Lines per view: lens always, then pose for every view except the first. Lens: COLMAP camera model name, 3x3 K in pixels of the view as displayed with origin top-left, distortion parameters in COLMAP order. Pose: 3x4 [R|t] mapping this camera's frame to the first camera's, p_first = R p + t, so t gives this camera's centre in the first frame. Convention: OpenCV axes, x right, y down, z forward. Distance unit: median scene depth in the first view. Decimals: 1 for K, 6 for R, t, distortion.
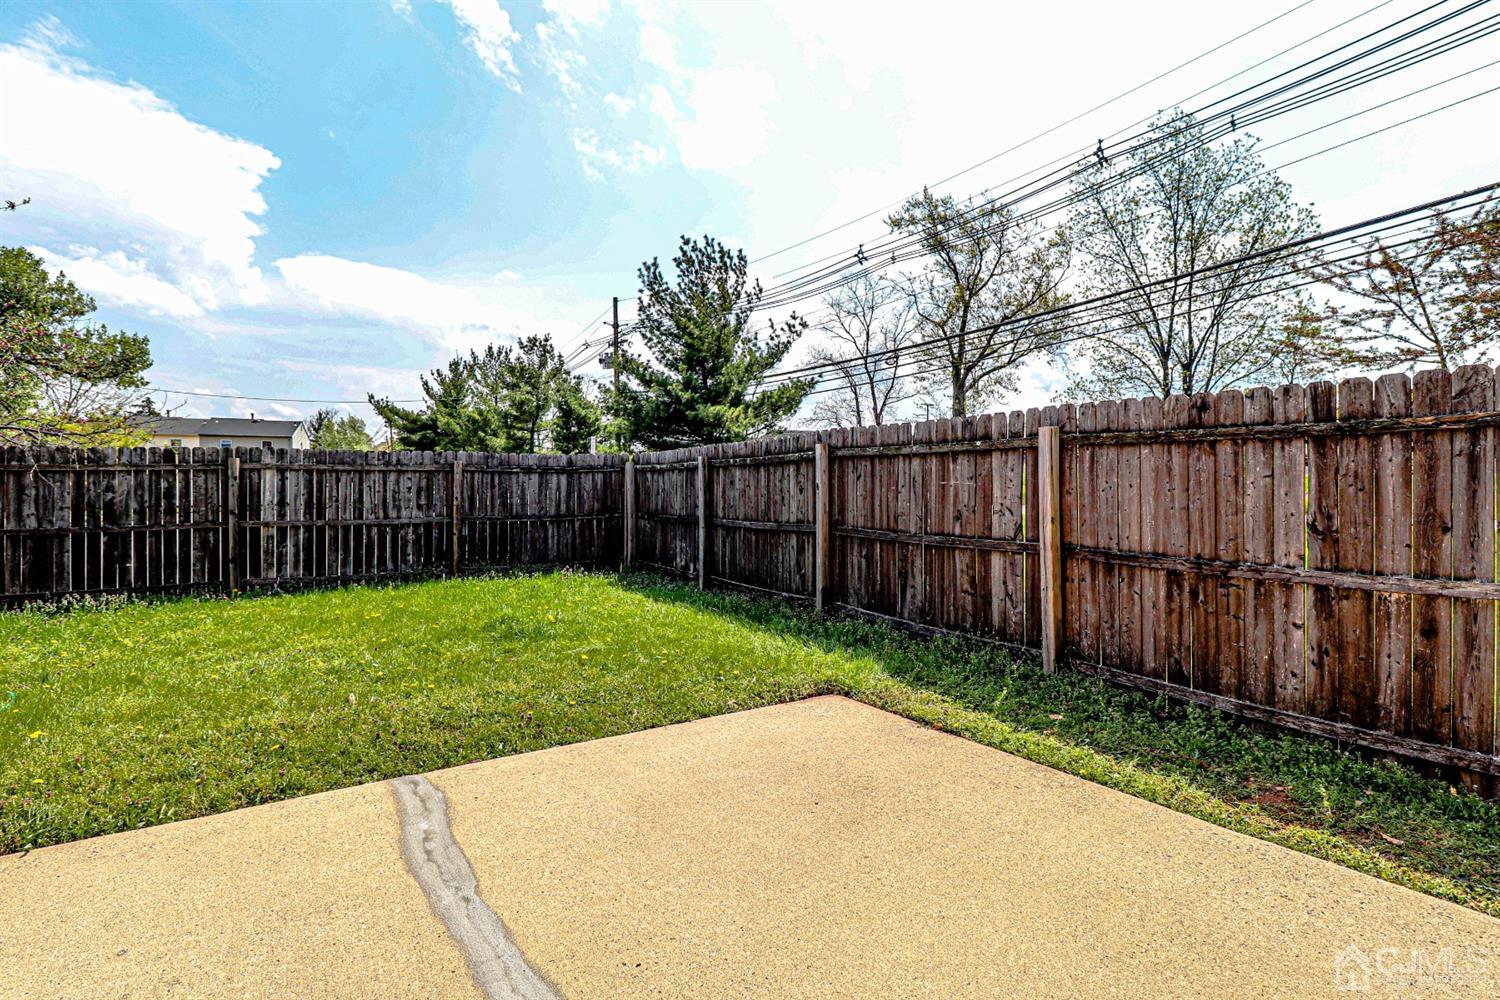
lens RADIAL K [[708.6, 0, 724.2], [0, 708.6, 477.0], [0, 0, 1]] dist [-0.008842, -0.004640]
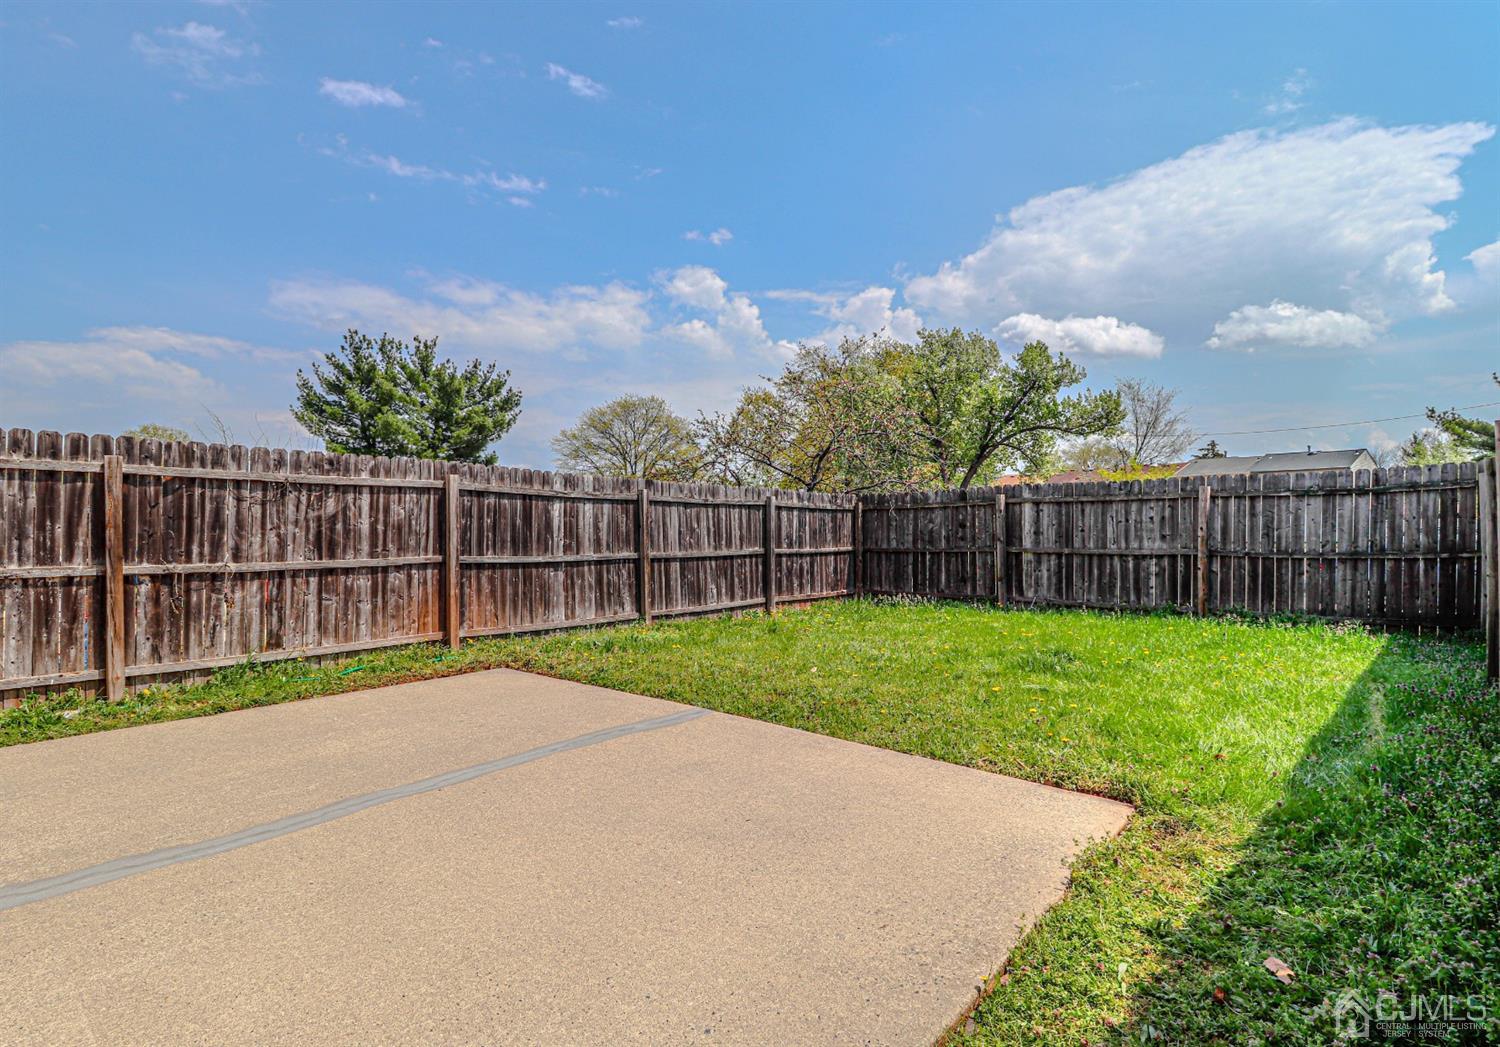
lens RADIAL K [[716.8, 0, 759.8], [0, 716.8, 527.8], [0, 0, 1]] dist [-0.014331, -0.000147]
pose [[0.318920, -0.000283, -0.947782, 0.305203], [0.018066, 0.999820, 0.005781, 0.014296], [0.947610, -0.018966, 0.318868, 0.200822]]
